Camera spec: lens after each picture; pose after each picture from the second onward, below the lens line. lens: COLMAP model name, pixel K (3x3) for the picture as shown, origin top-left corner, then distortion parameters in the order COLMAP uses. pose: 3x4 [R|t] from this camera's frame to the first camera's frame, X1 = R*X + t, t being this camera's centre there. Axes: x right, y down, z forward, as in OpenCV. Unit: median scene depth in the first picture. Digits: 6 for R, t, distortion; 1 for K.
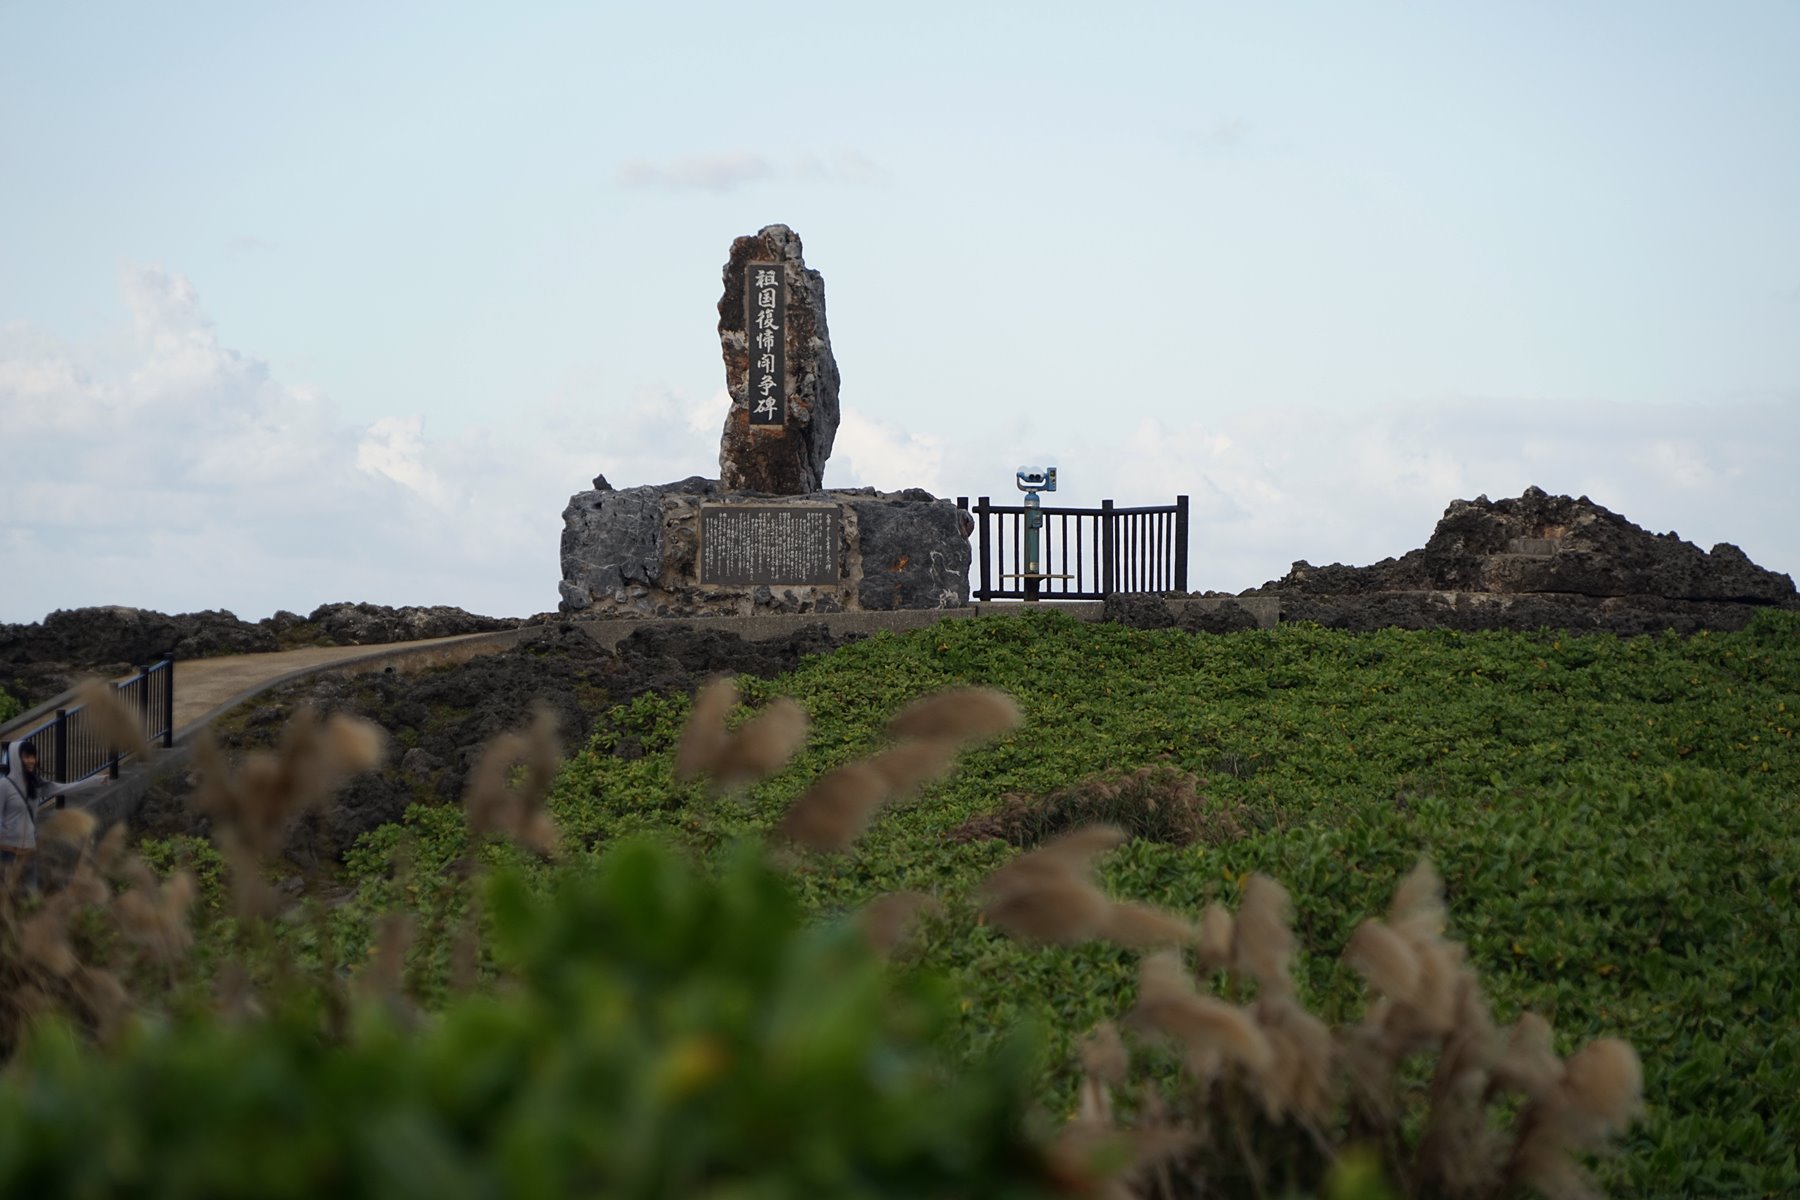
lens RADIAL K [[9241.8, 0, 891.2], [0, 9241.8, 604.9], [0, 0, 1]] dist [-0.013166, 0.000000]
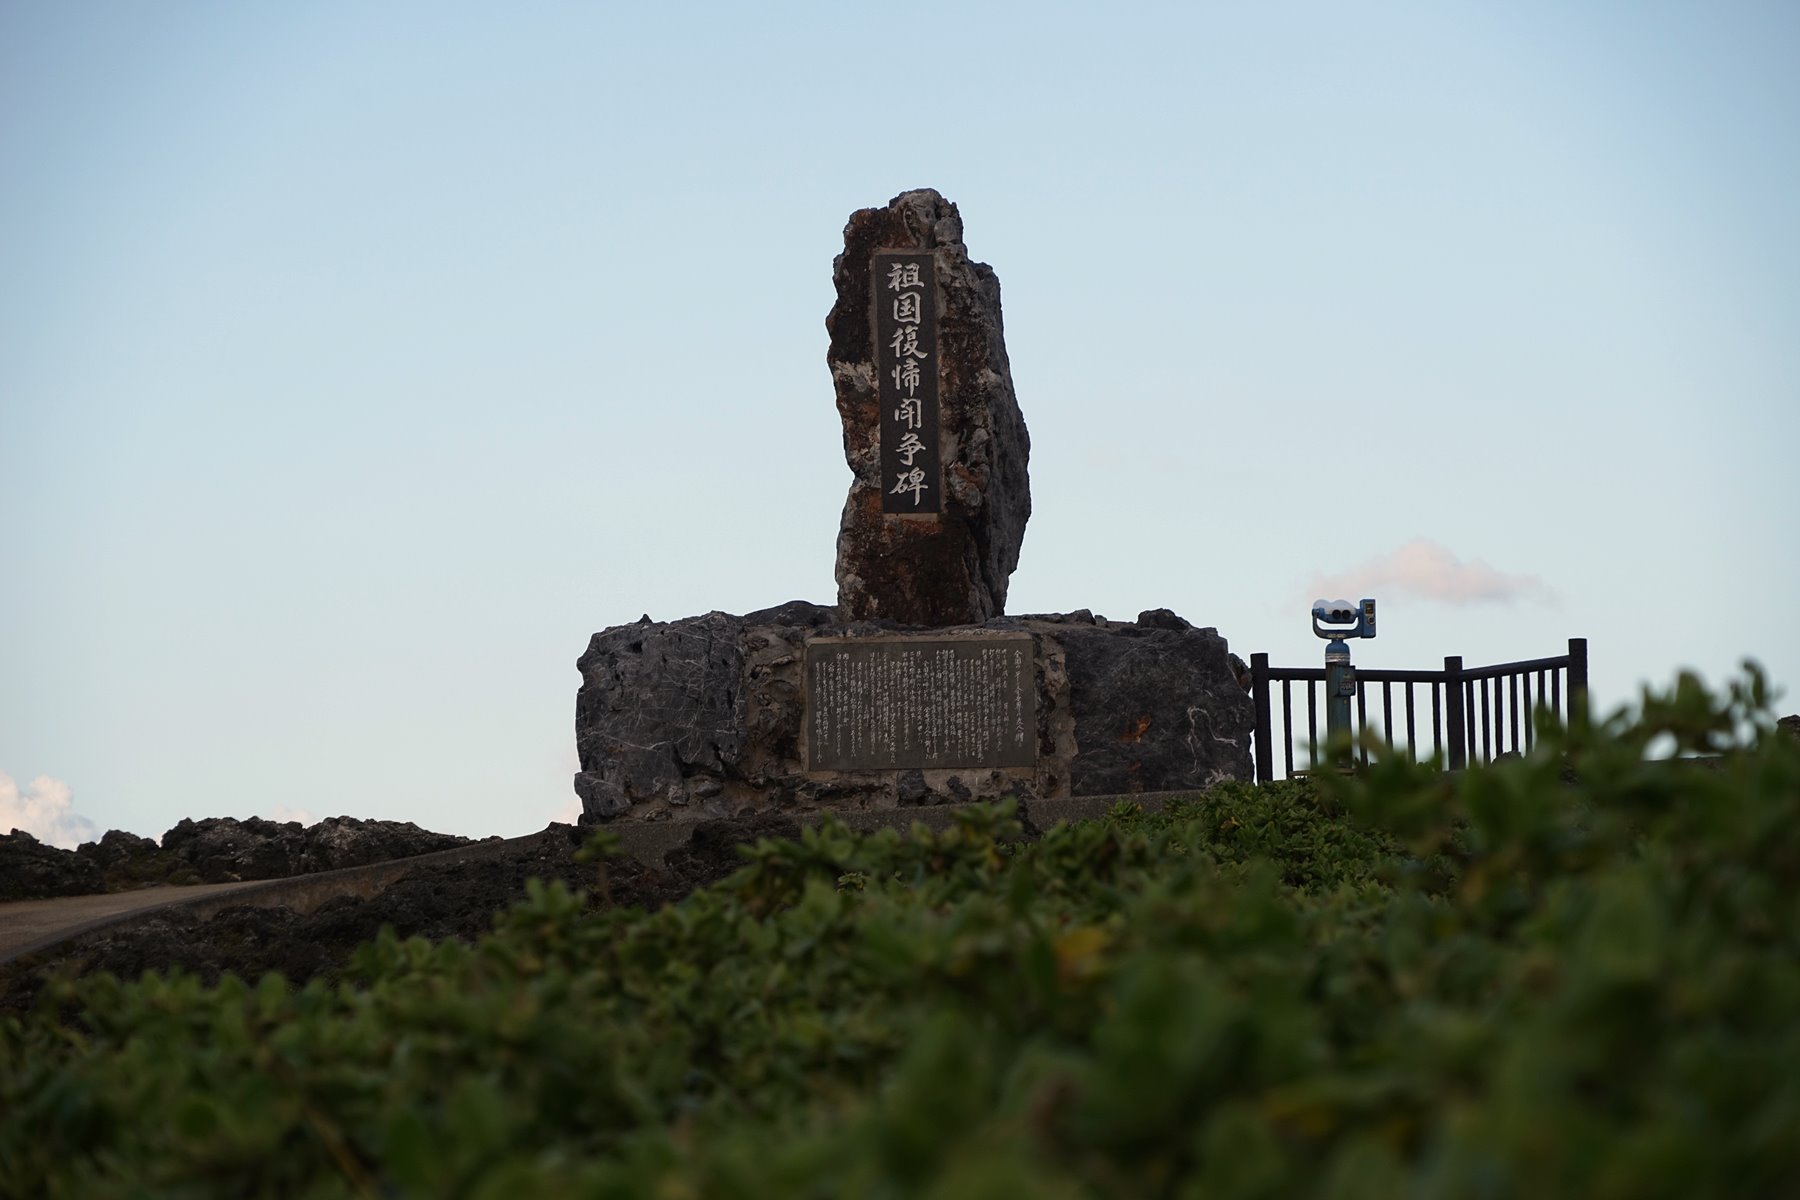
lens RADIAL K [[9241.8, 0, 914.6], [0, 9241.8, 598.0], [0, 0, 1]] dist [-0.013166, 0.000000]
pose [[0.999588, -0.025947, -0.012261, -0.005996], [0.025239, 0.998181, -0.054754, 0.019683], [0.013659, 0.054422, 0.998425, 0.395967]]
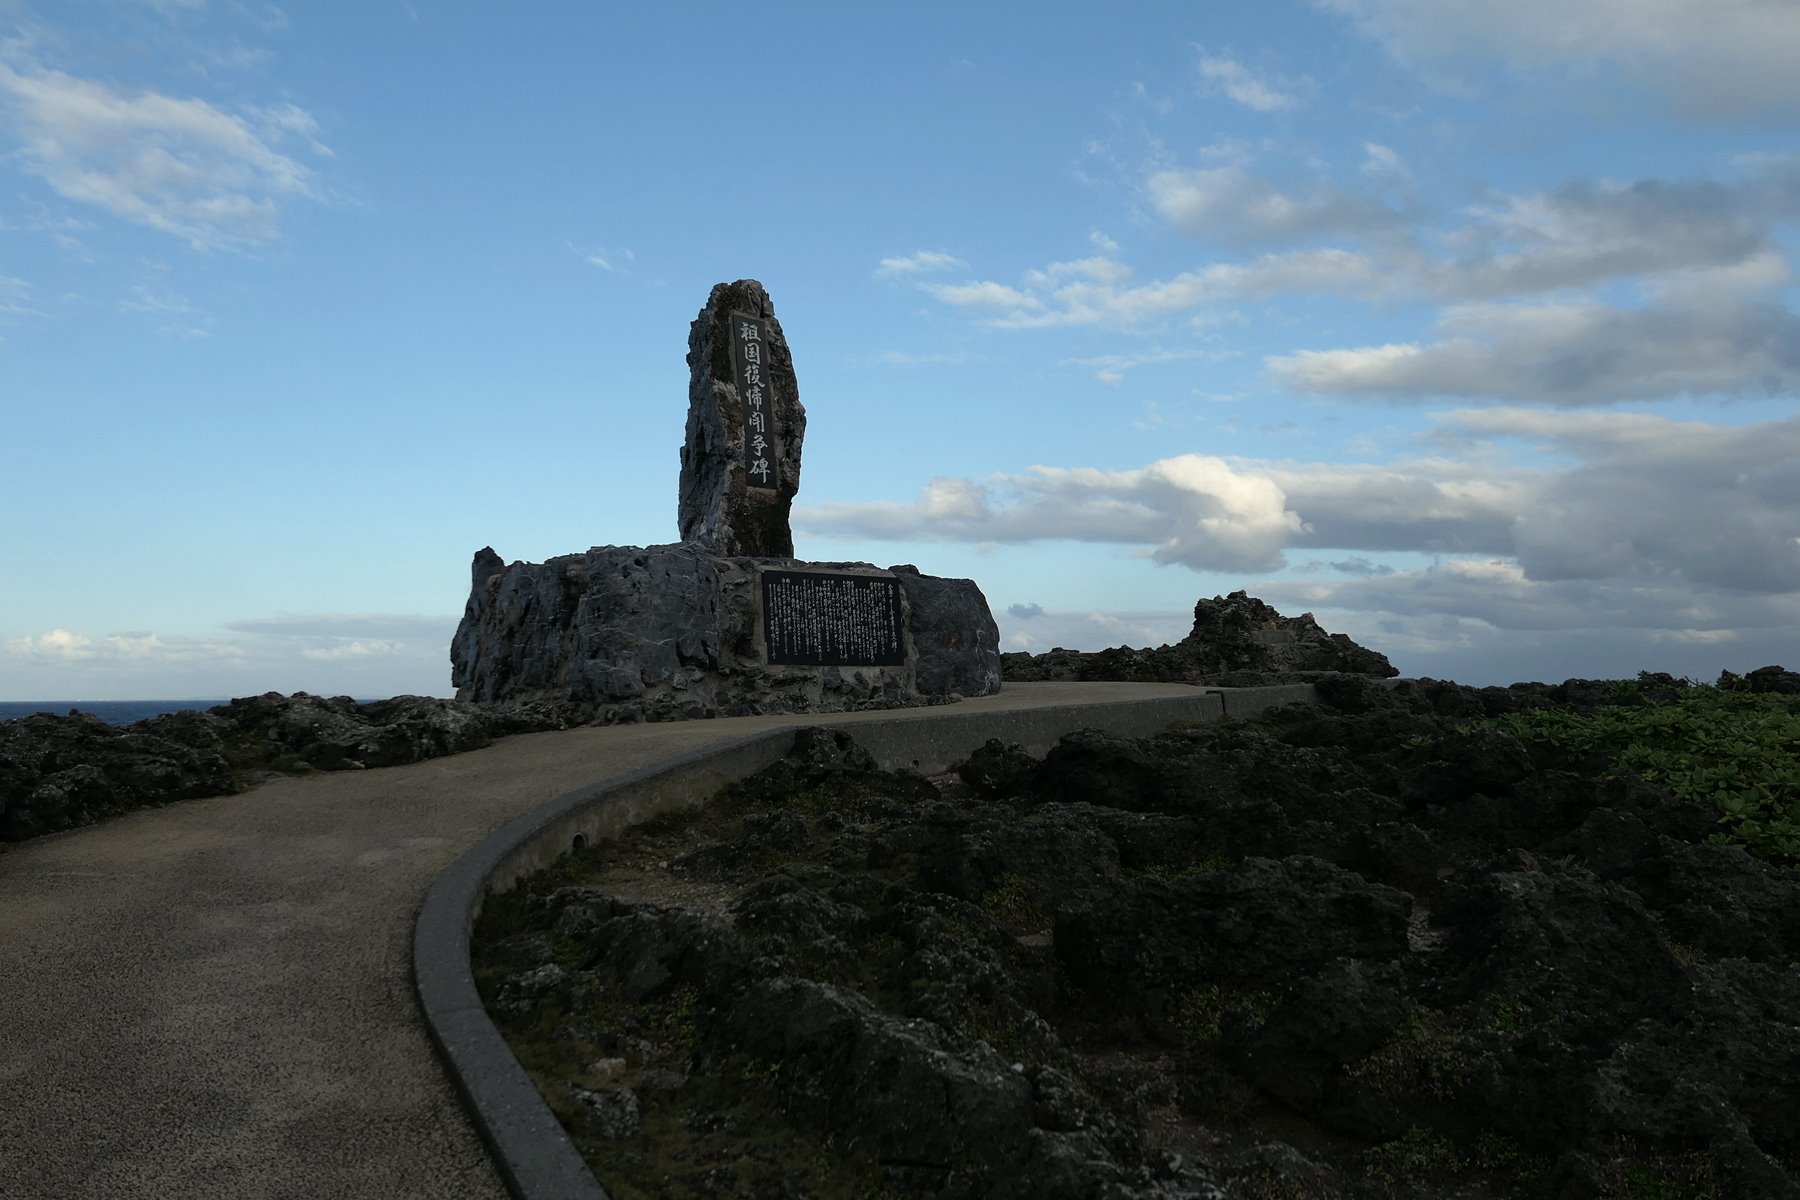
lens RADIAL K [[1285.5, 0, 905.3], [0, 1285.5, 595.5], [0, 0, 1]] dist [0.000485, -0.000923]
pose [[0.789140, 0.033667, 0.613291, -0.079808], [0.001753, 0.998369, -0.057060, -0.001873], [-0.614211, 0.046103, 0.787794, 0.902862]]
